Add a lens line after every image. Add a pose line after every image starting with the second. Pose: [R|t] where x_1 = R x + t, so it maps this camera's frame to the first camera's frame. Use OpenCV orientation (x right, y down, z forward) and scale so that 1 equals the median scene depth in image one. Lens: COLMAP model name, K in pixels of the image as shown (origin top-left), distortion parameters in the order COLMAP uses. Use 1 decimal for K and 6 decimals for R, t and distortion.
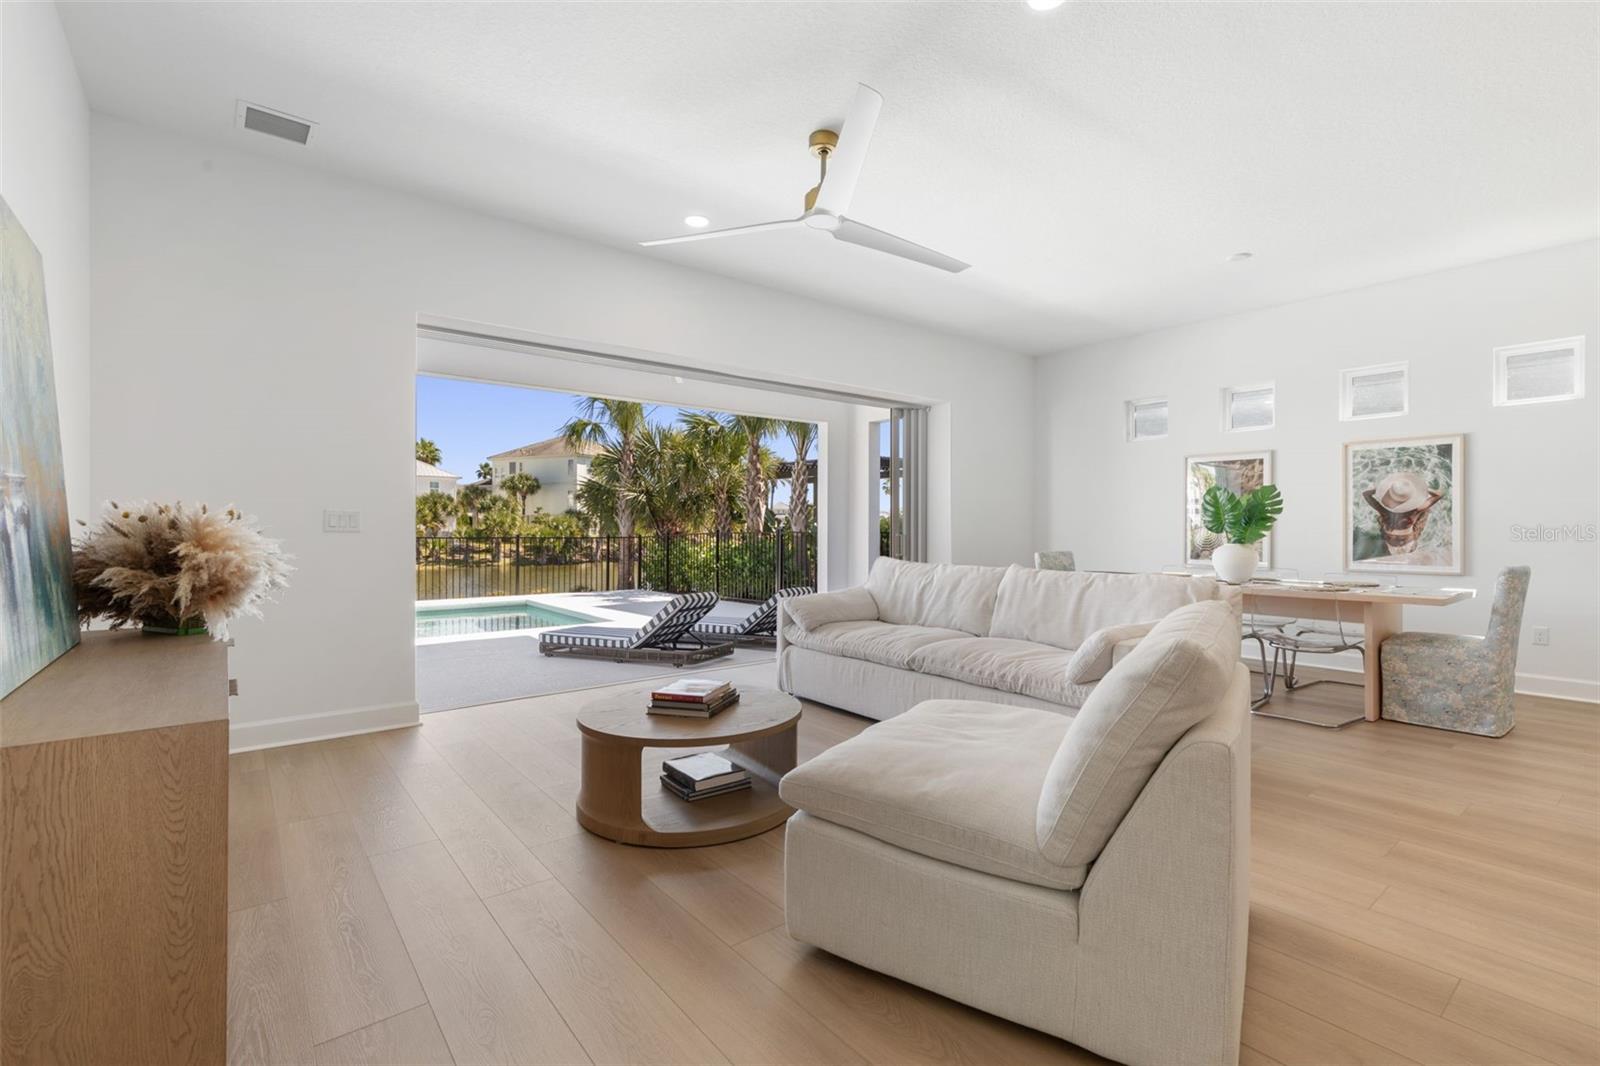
lens RADIAL K [[698.3, 0, 808.4], [0, 698.3, 539.8], [0, 0, 1]] dist [-0.029483, -0.000114]
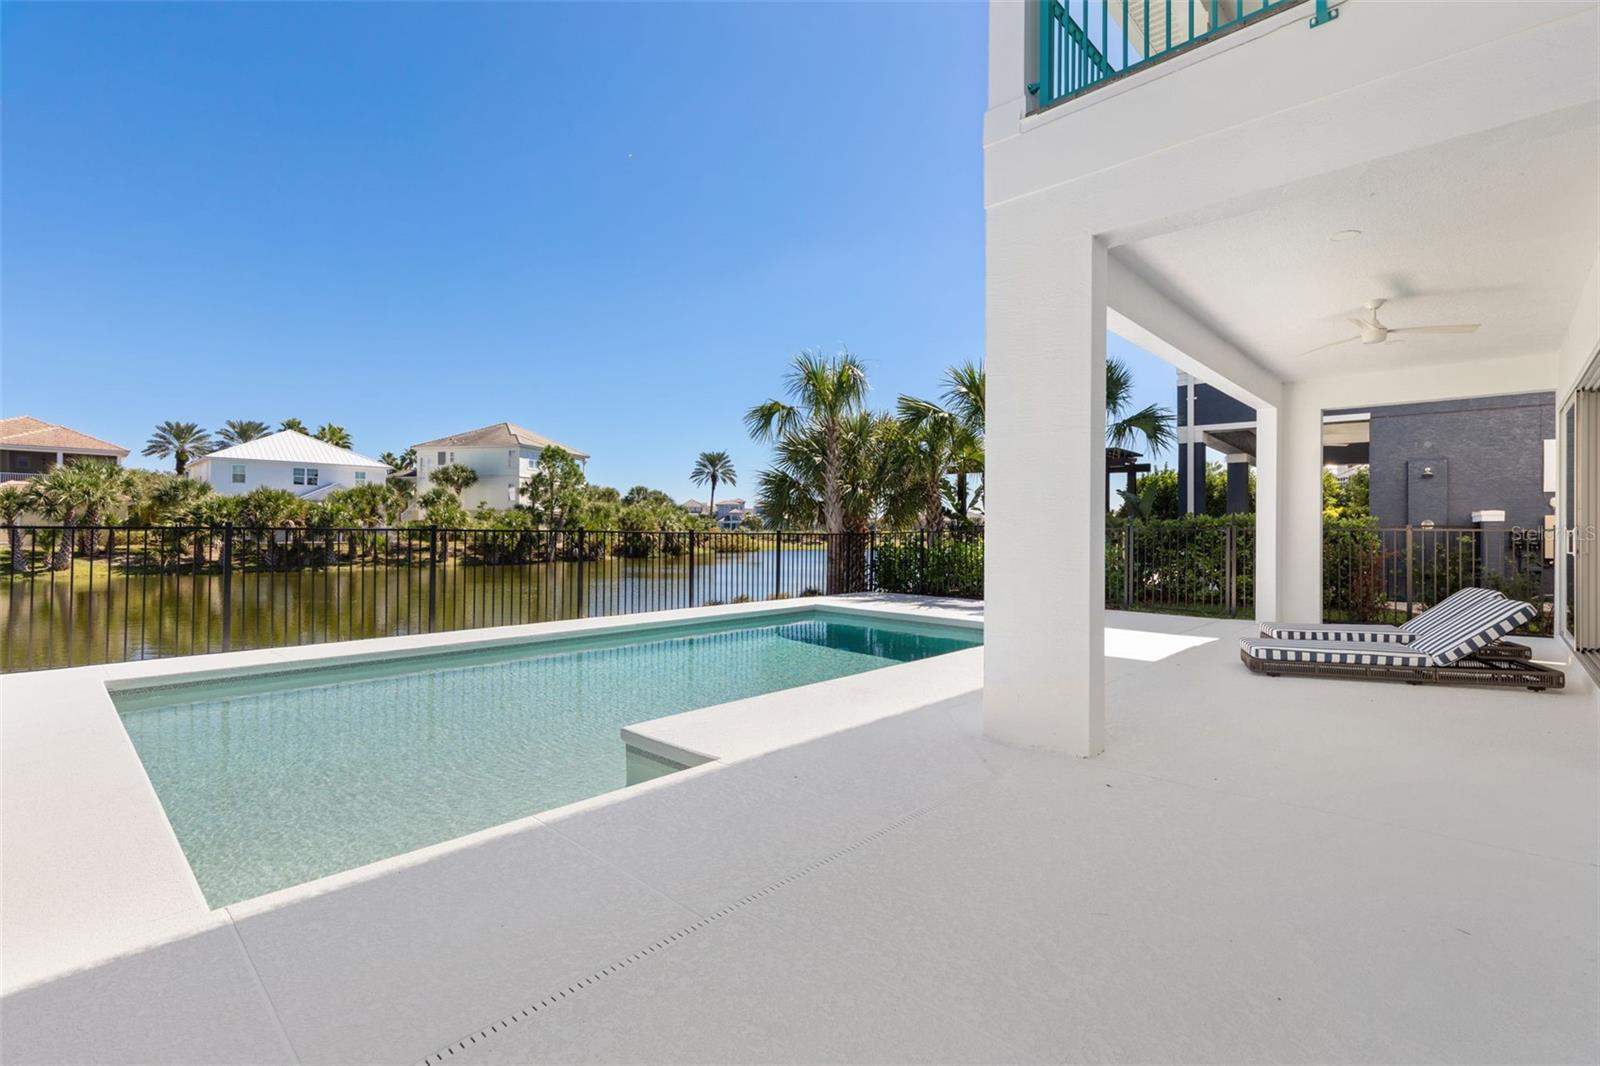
lens RADIAL K [[698.3, 0, 804.5], [0, 698.3, 532.3], [0, 0, 1]] dist [-0.029483, -0.000114]
pose [[0.988624, 0.005345, 0.150313, -0.115604], [-0.004135, 0.999956, -0.008362, -0.001062], [-0.150352, 0.007646, 0.988603, 0.043172]]
